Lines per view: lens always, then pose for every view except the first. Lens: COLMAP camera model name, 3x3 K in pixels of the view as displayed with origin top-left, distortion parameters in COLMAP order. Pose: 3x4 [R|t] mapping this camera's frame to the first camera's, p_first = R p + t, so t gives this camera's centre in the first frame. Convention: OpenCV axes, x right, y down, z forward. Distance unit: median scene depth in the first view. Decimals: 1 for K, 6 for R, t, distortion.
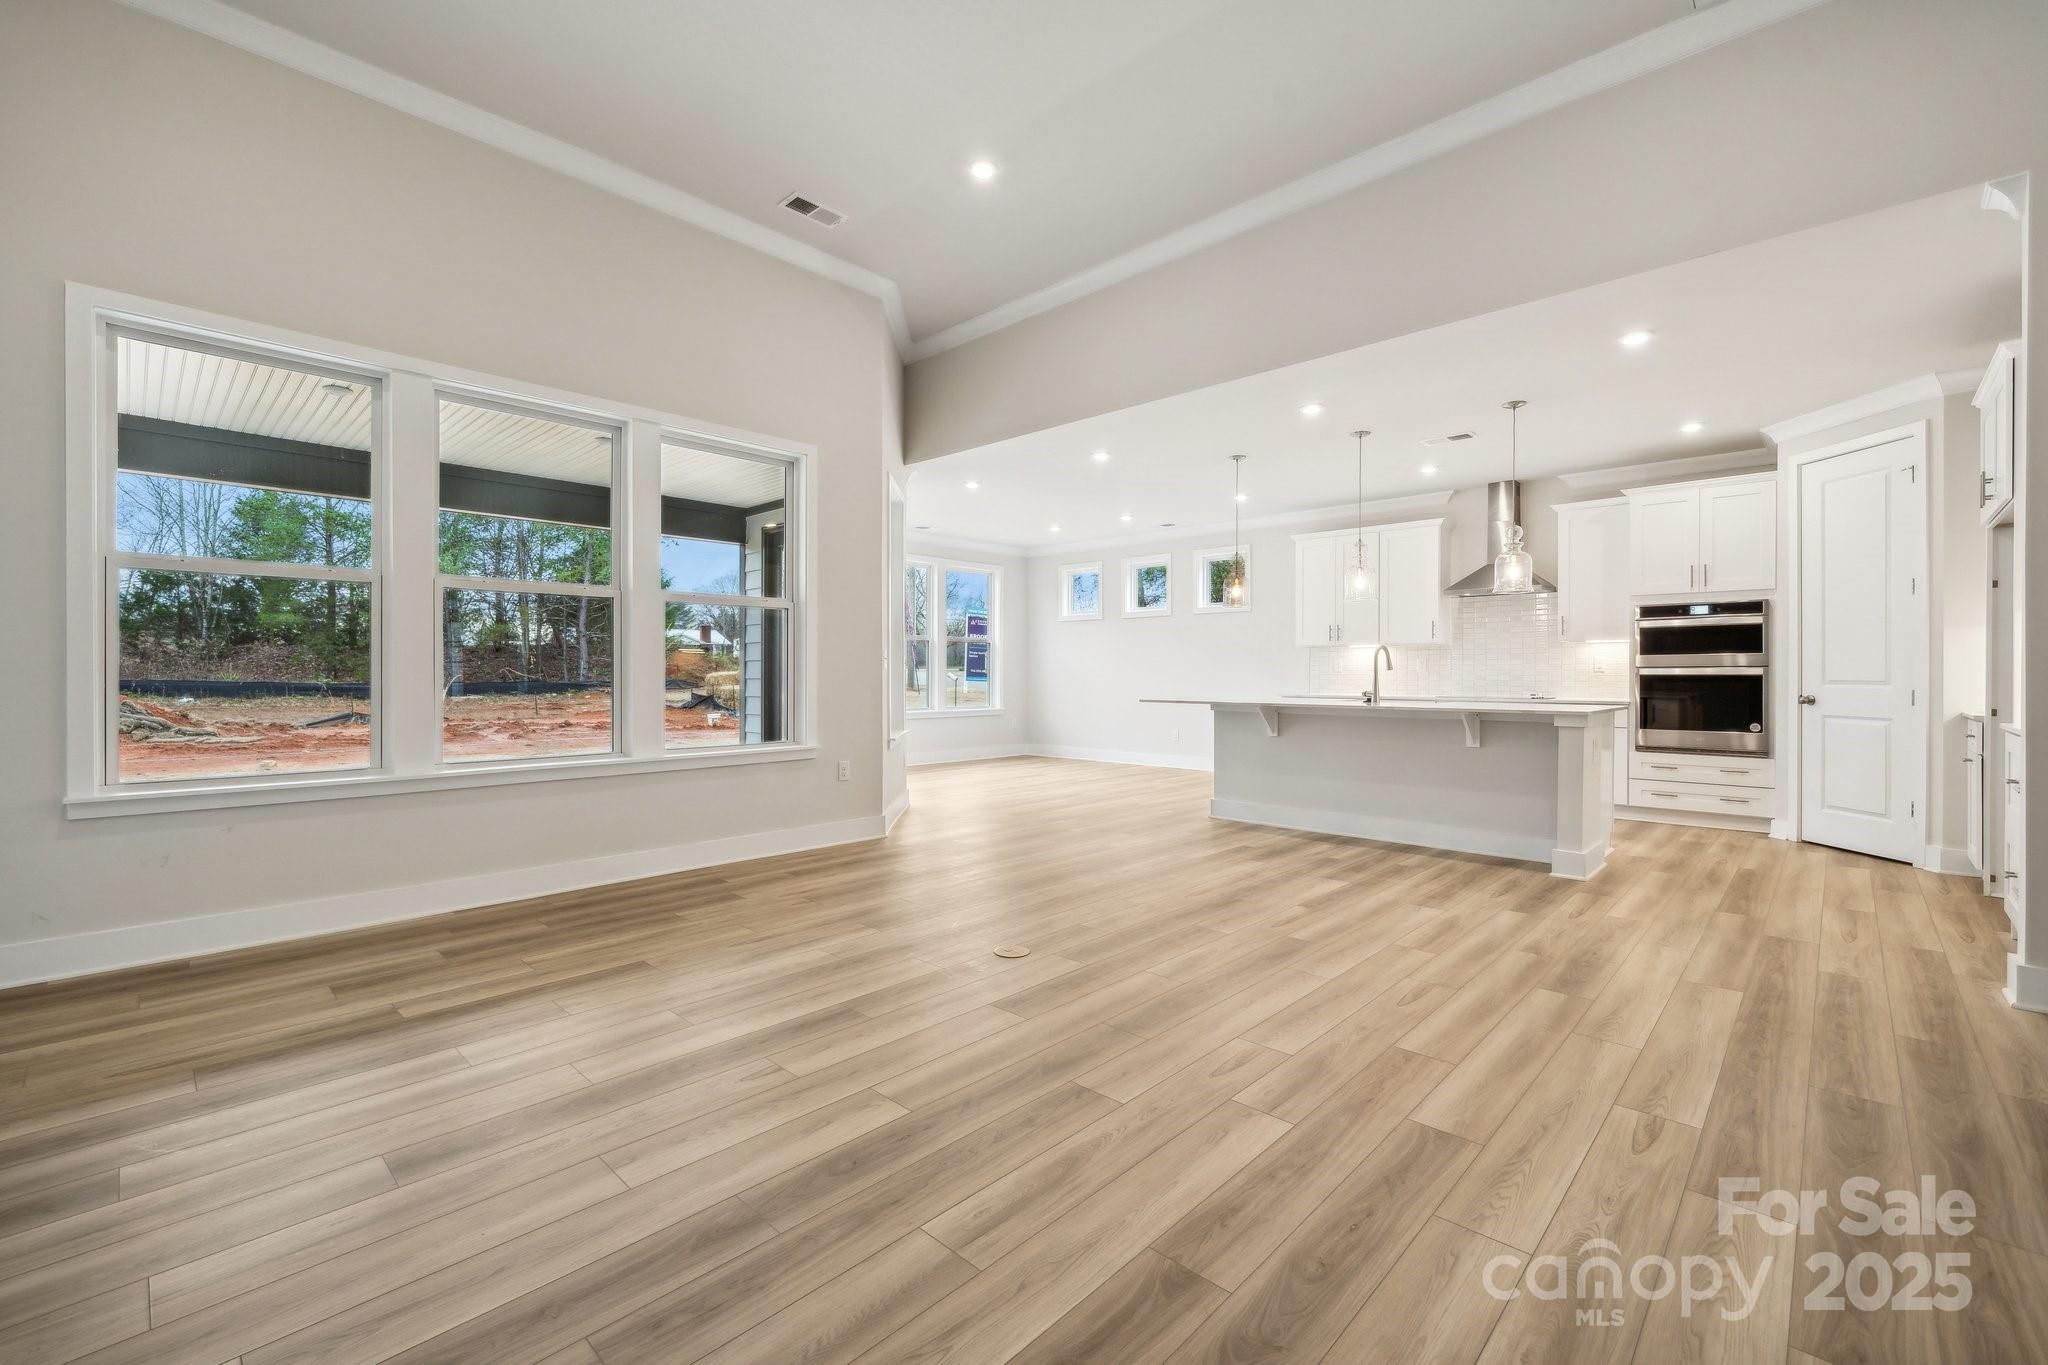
lens RADIAL K [[854.2, 0, 1034.4], [0, 854.2, 681.2], [0, 0, 1]] dist [0.004543, -0.005610]
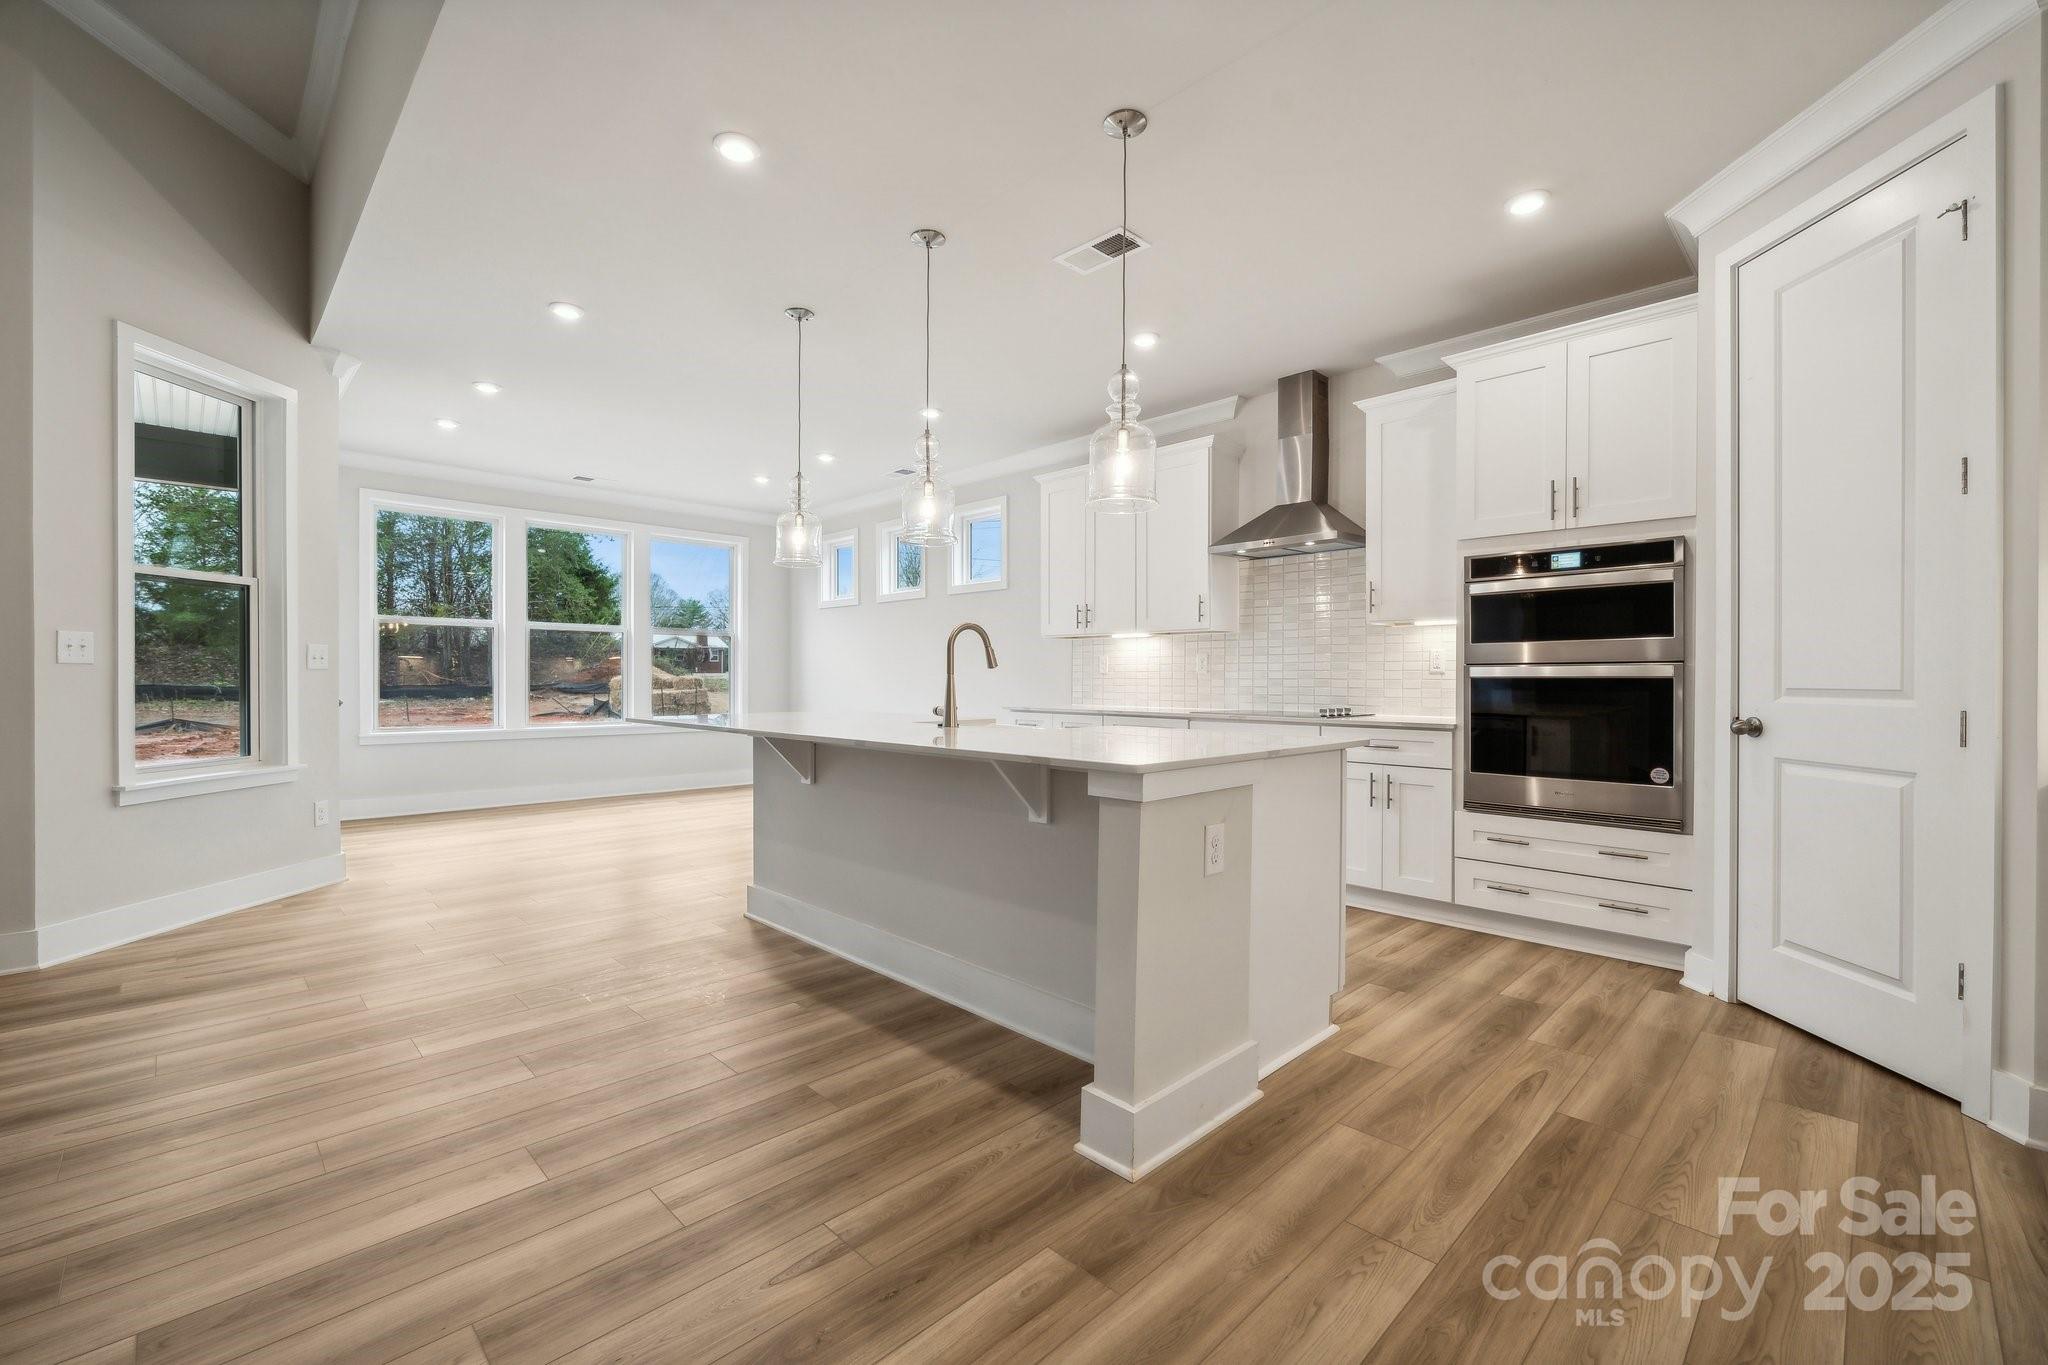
lens RADIAL K [[854.2, 0, 1034.4], [0, 854.2, 681.2], [0, 0, 1]] dist [0.004543, -0.005610]
pose [[0.999568, 0.001621, -0.029357, 0.444400], [-0.001771, 0.999986, -0.005078, -0.001660], [0.029348, 0.005127, 0.999556, 0.430171]]
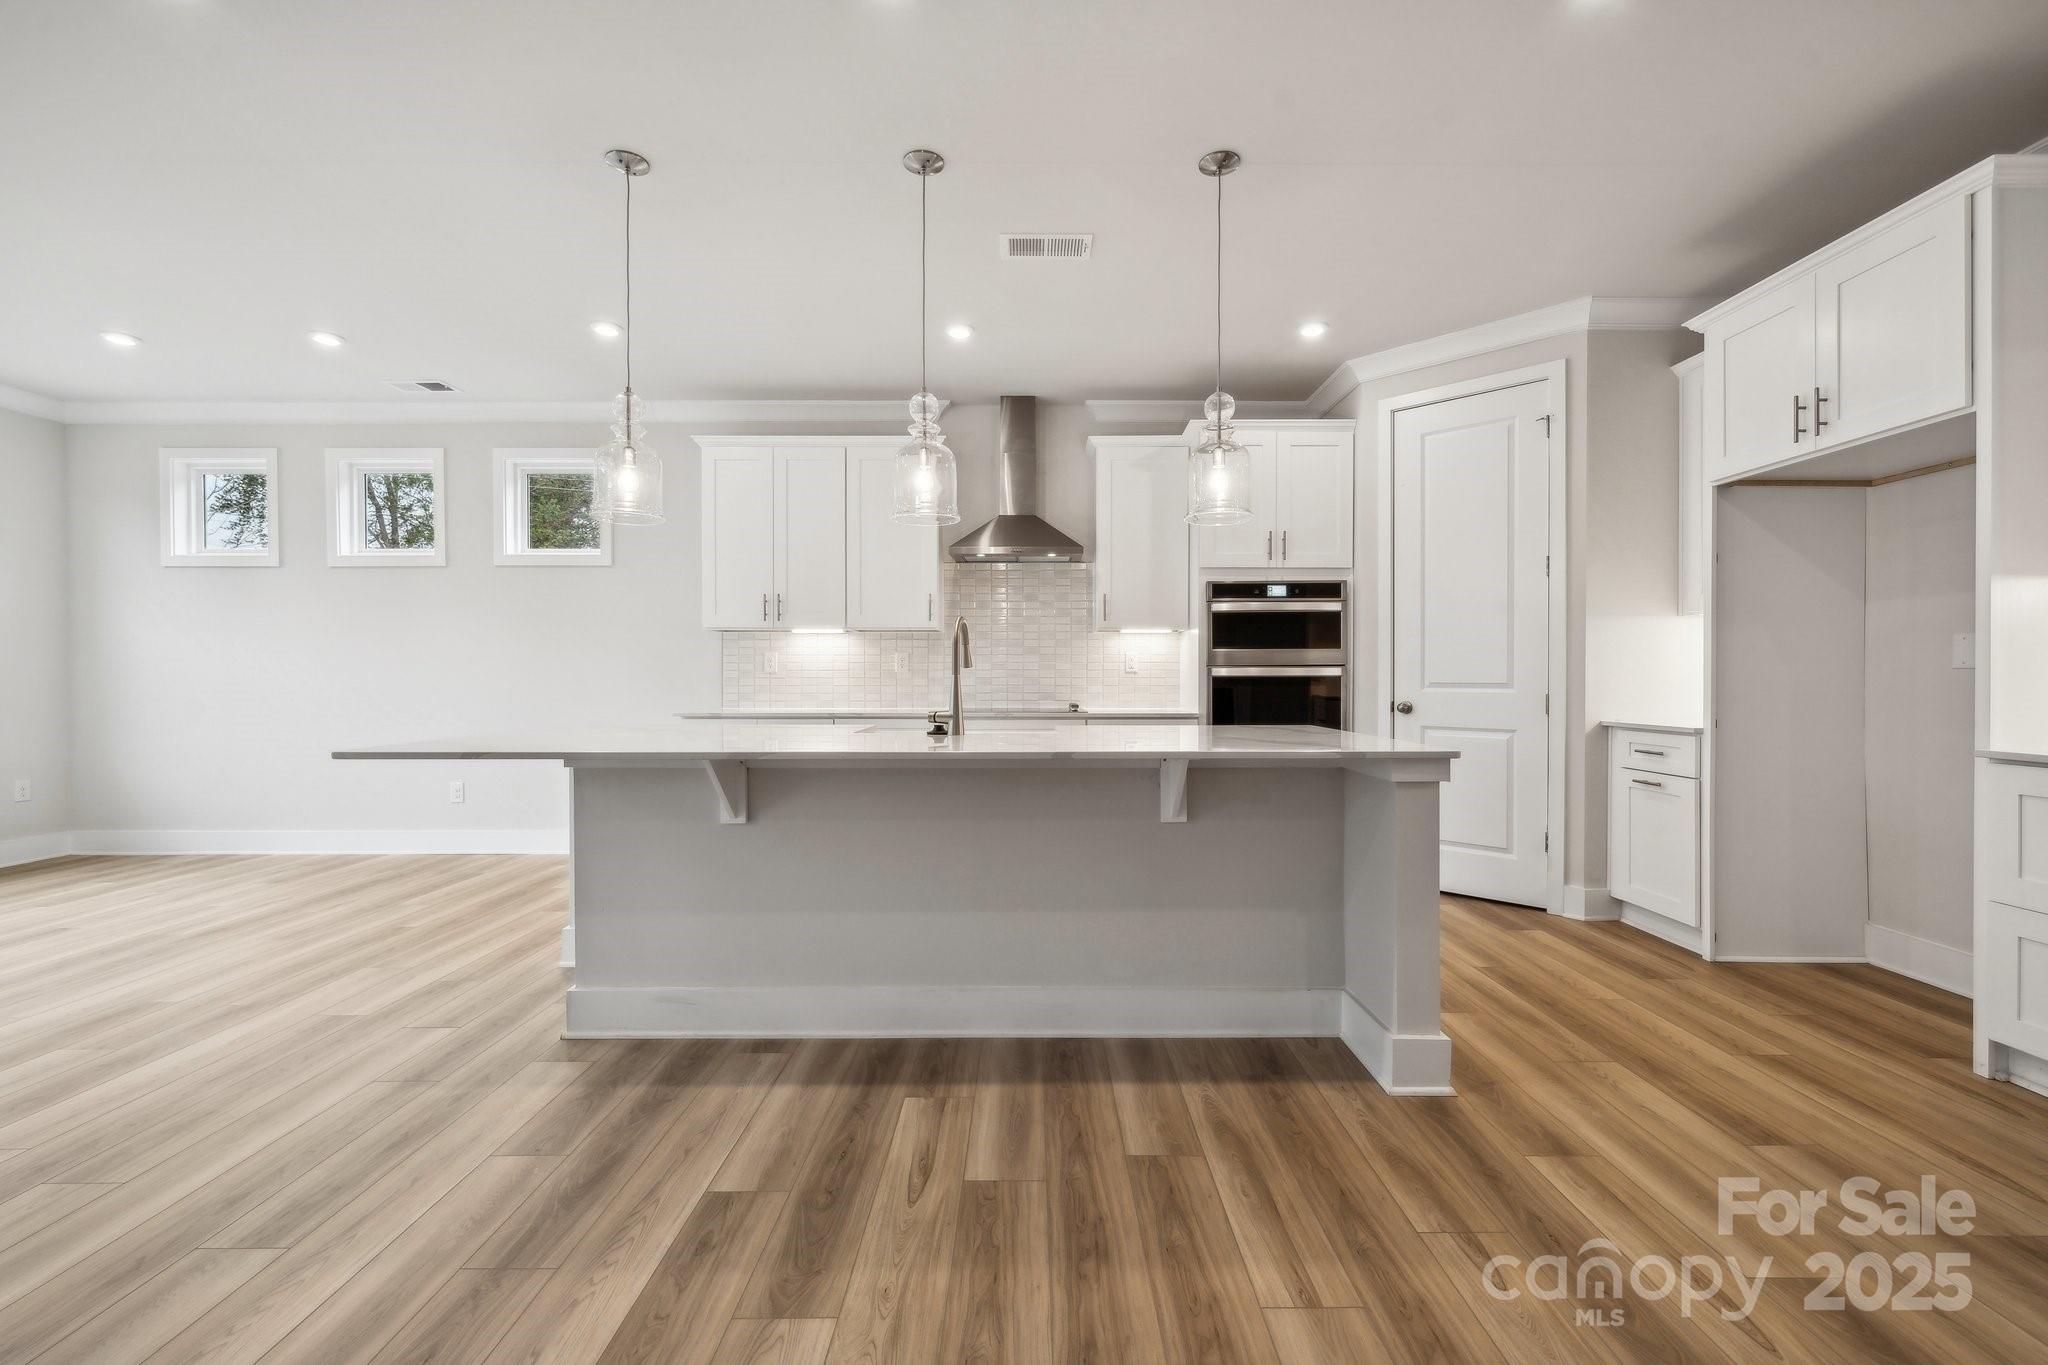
lens RADIAL K [[854.2, 0, 1034.4], [0, 854.2, 681.2], [0, 0, 1]] dist [0.004543, -0.005610]
pose [[0.726141, -0.006799, 0.687513, 0.096587], [0.007821, 0.999968, 0.001628, -0.005707], [-0.687502, 0.004195, 0.726171, 0.588478]]
